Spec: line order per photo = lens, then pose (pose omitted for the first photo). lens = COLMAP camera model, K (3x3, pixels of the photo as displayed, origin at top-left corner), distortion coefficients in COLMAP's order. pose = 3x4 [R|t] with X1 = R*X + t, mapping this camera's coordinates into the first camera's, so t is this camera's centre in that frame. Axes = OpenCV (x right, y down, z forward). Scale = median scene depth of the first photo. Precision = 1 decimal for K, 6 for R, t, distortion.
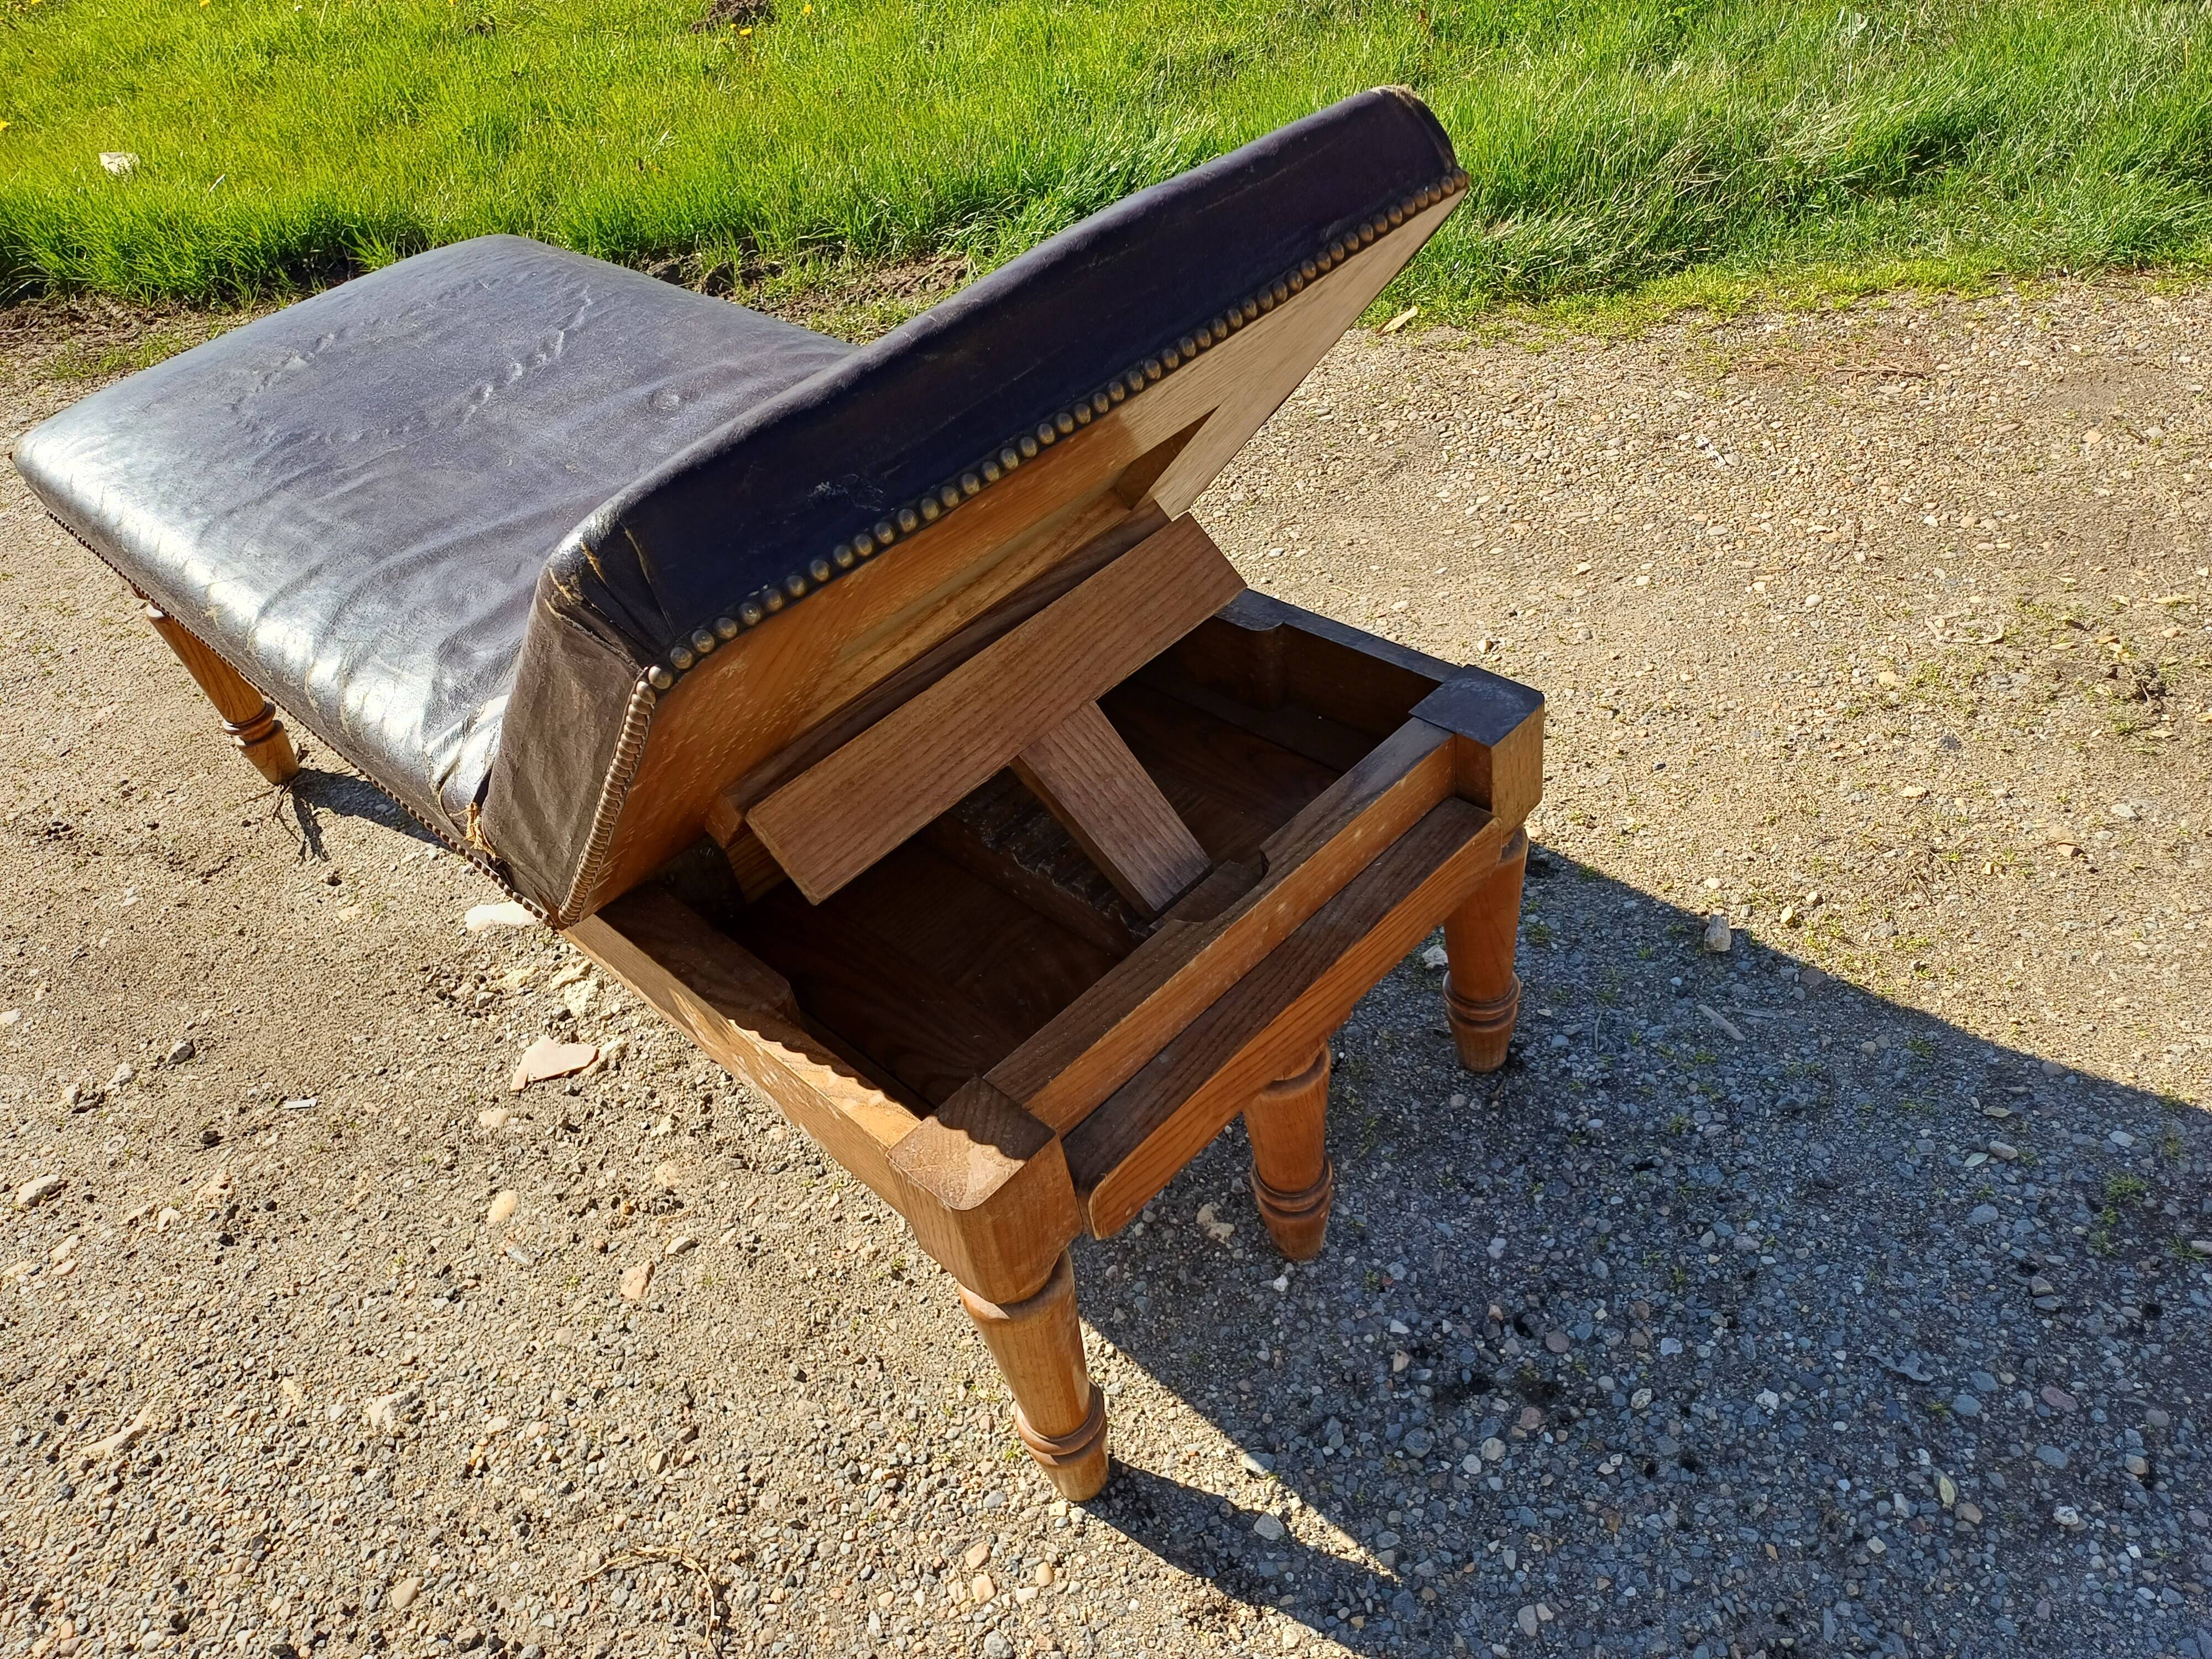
lens RADIAL K [[1653.5, 0, 1102.6], [0, 1653.5, 825.6], [0, 0, 1]] dist [0.058612, -0.053678]
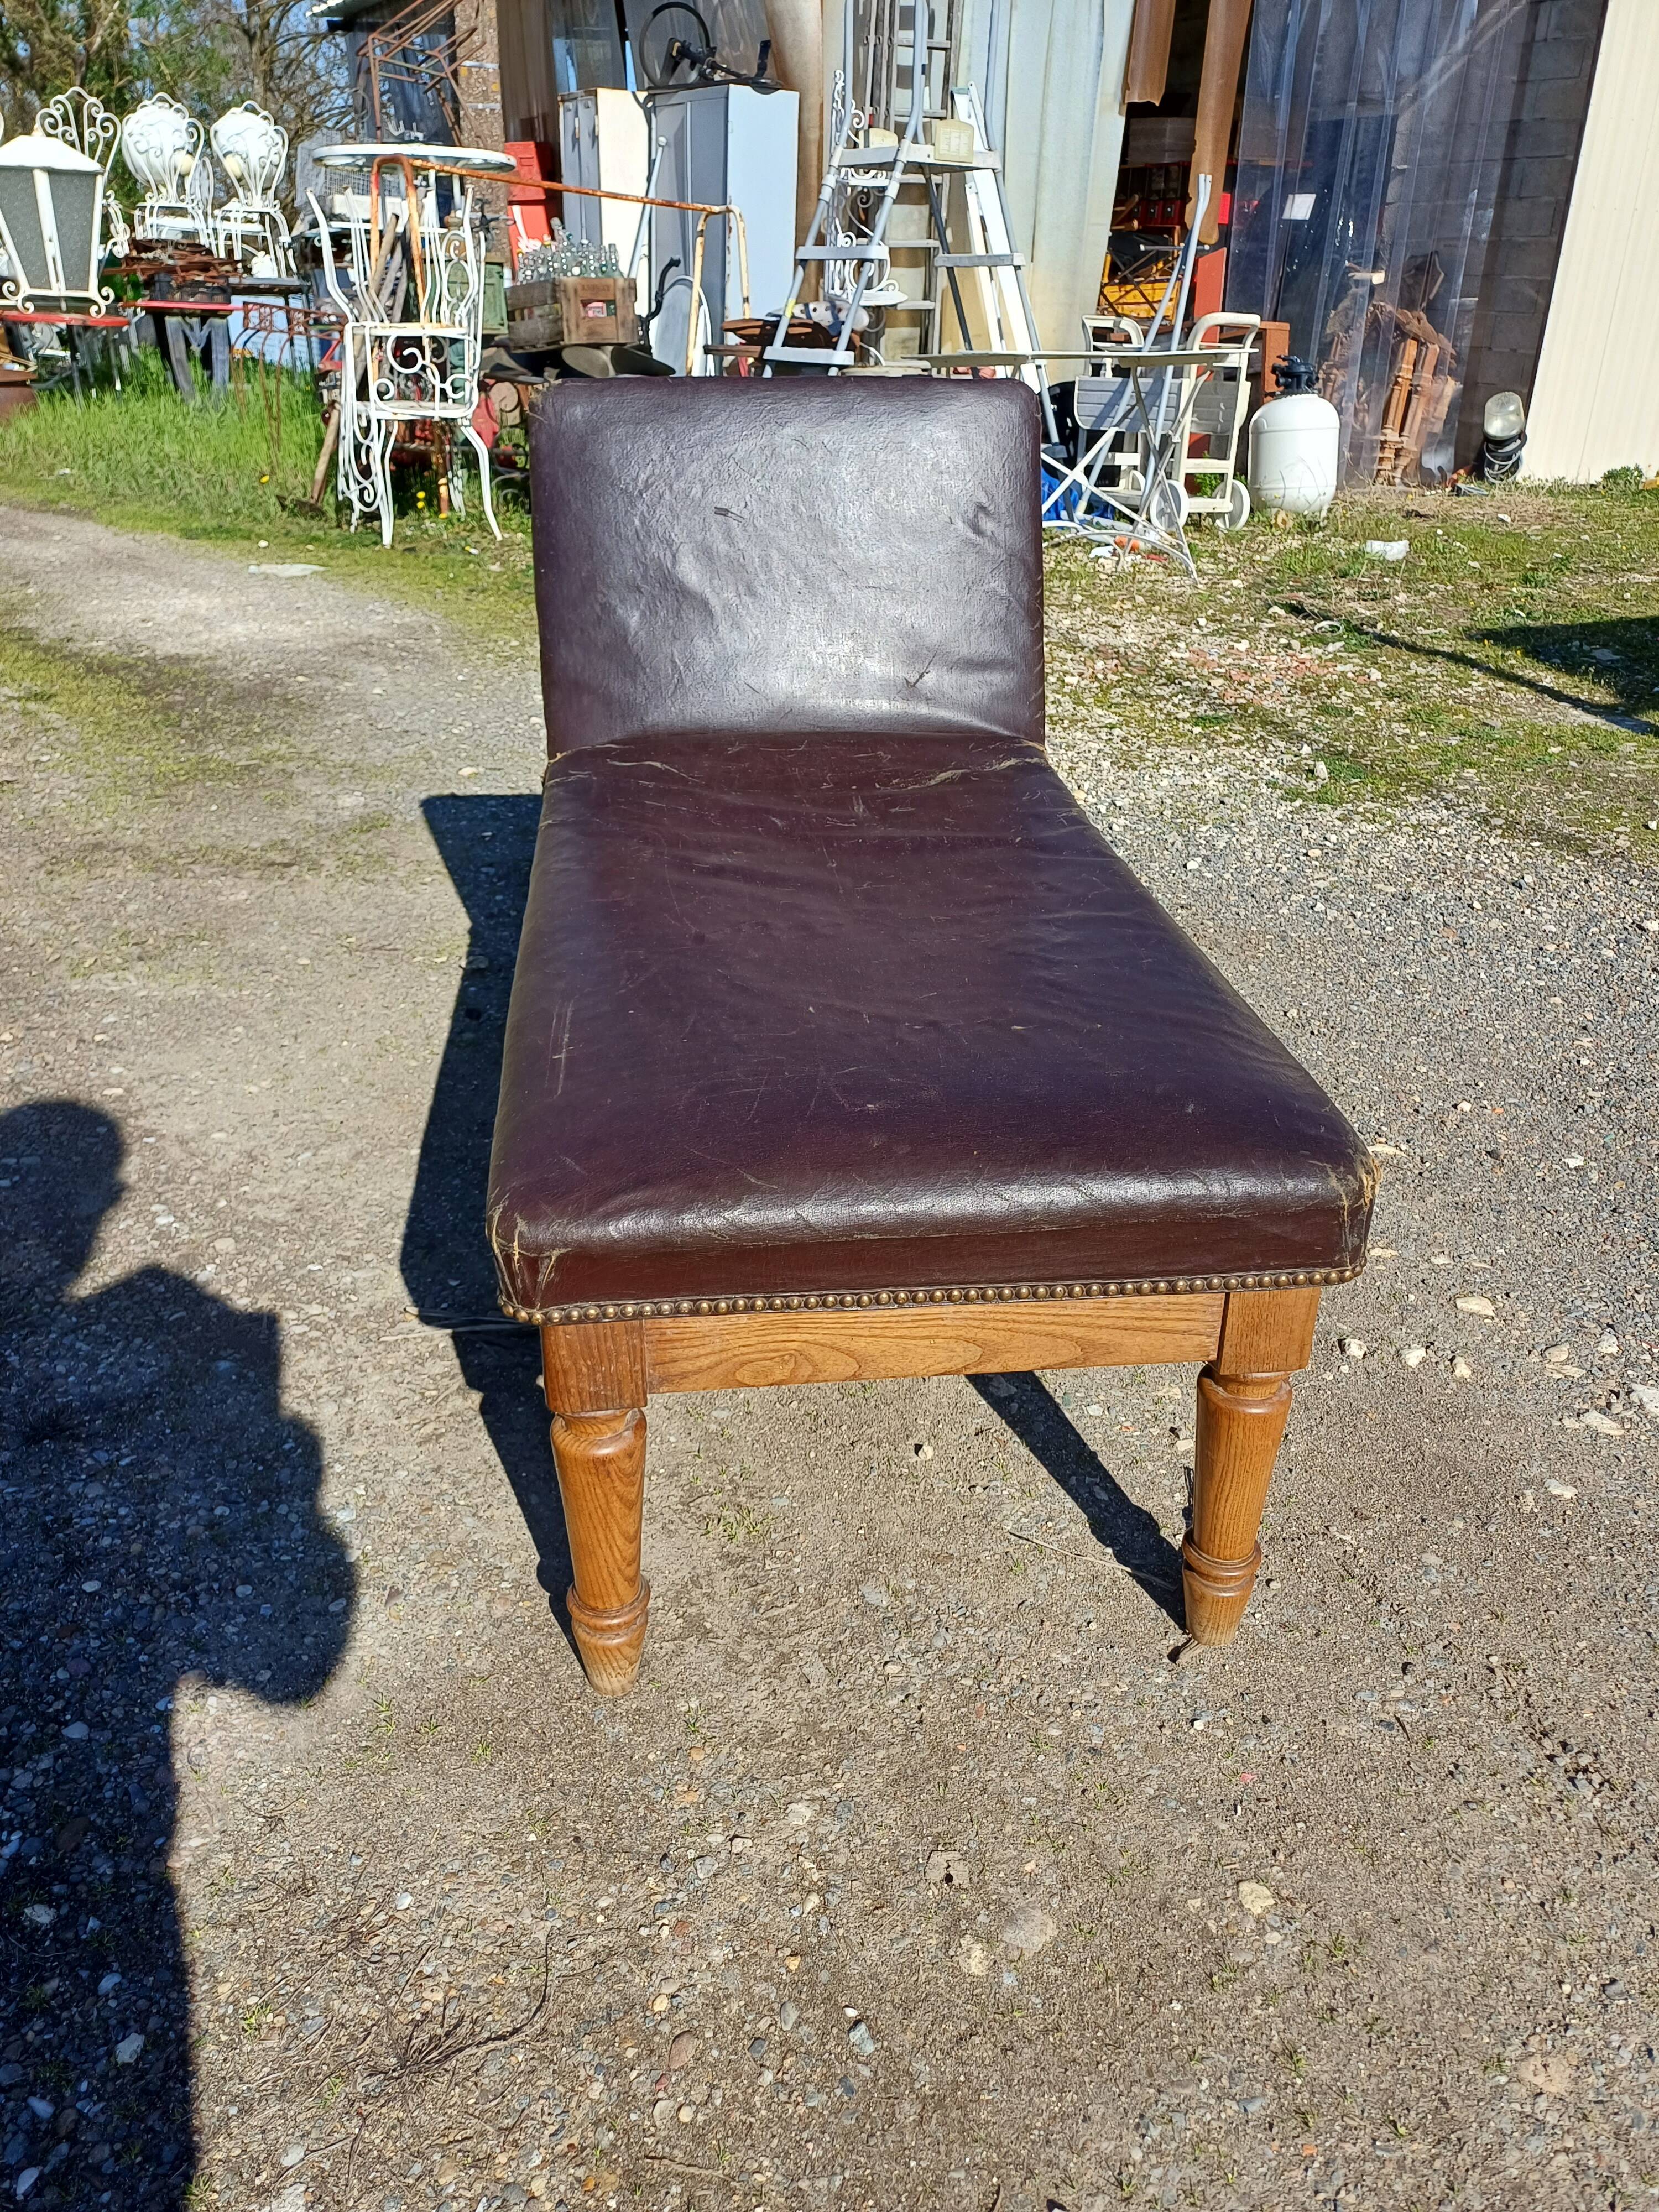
lens RADIAL K [[1653.5, 0, 820.6], [0, 1653.5, 1069.6], [0, 0, 1]] dist [0.058612, -0.053678]
pose [[-0.771082, -0.131975, 0.622909, -1.167078], [0.495826, 0.489321, 0.717441, -1.079810], [-0.399487, 0.862060, -0.311870, 1.663220]]
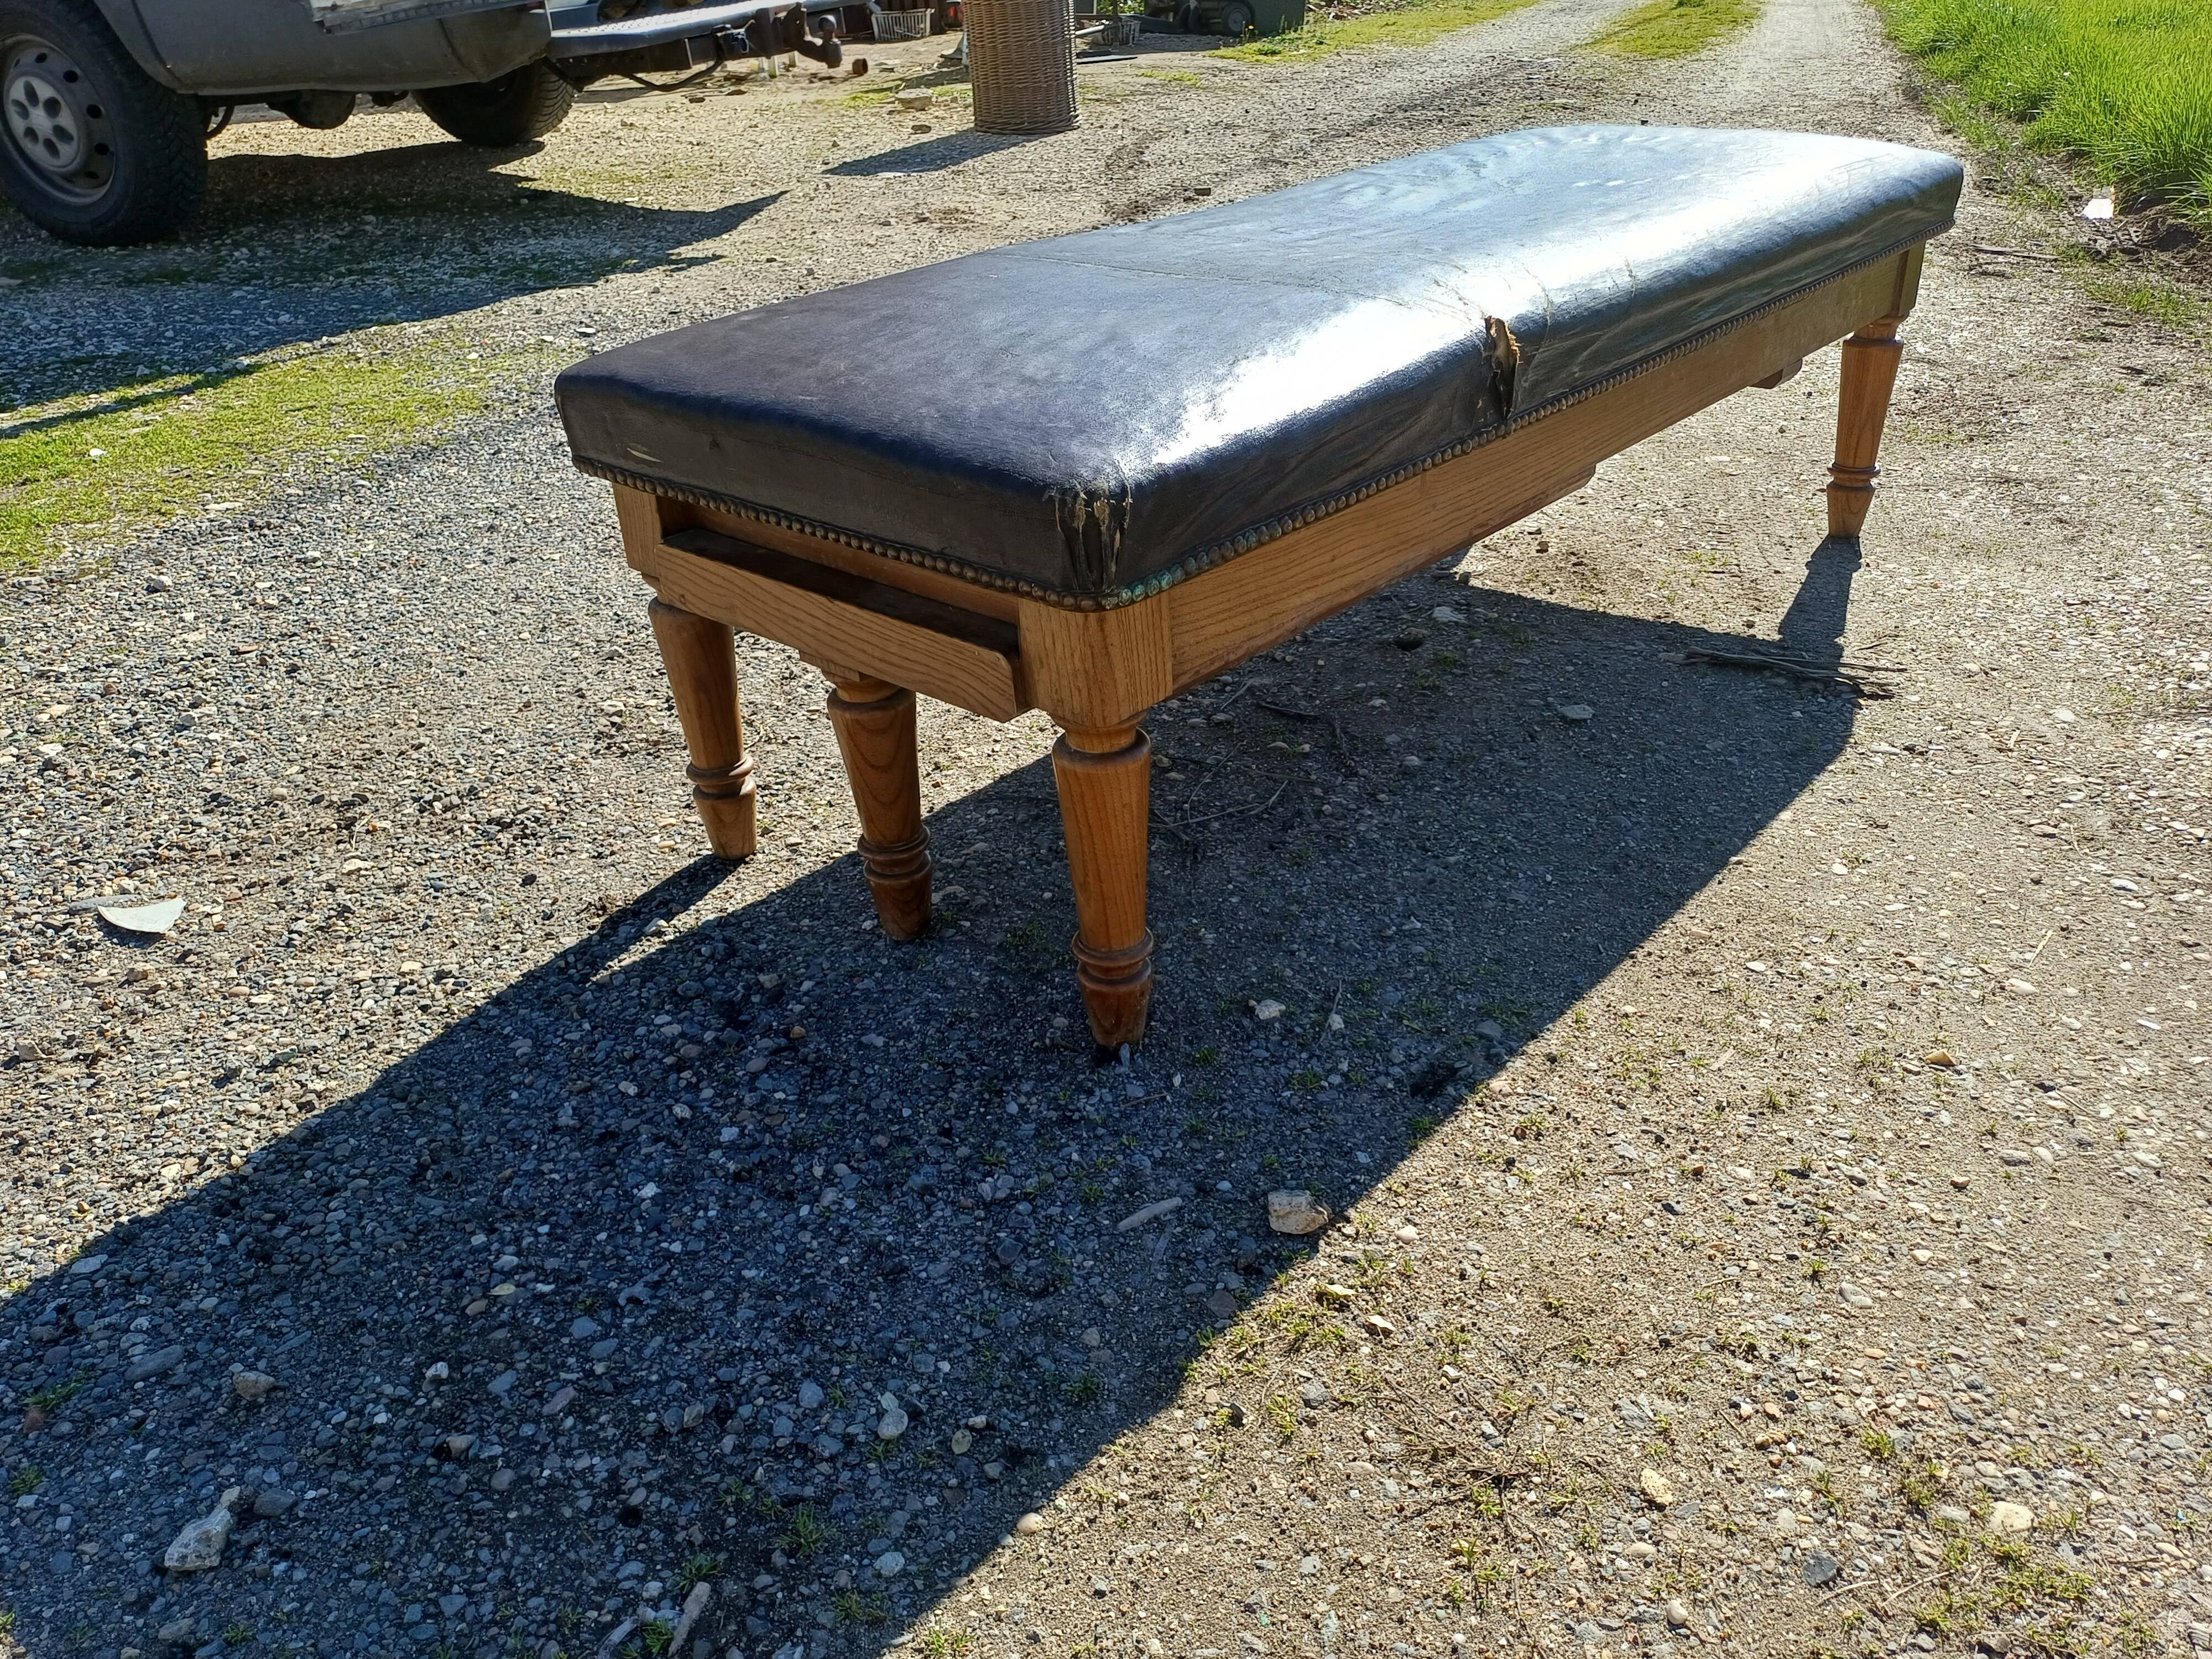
lens RADIAL K [[1653.5, 0, 1118.8], [0, 1653.5, 818.4], [0, 0, 1]] dist [0.058612, -0.053678]
pose [[0.060159, 0.602485, -0.795860, 0.927276], [-0.619289, 0.647833, 0.443613, -0.358314], [0.782855, 0.466180, 0.412085, 0.612712]]
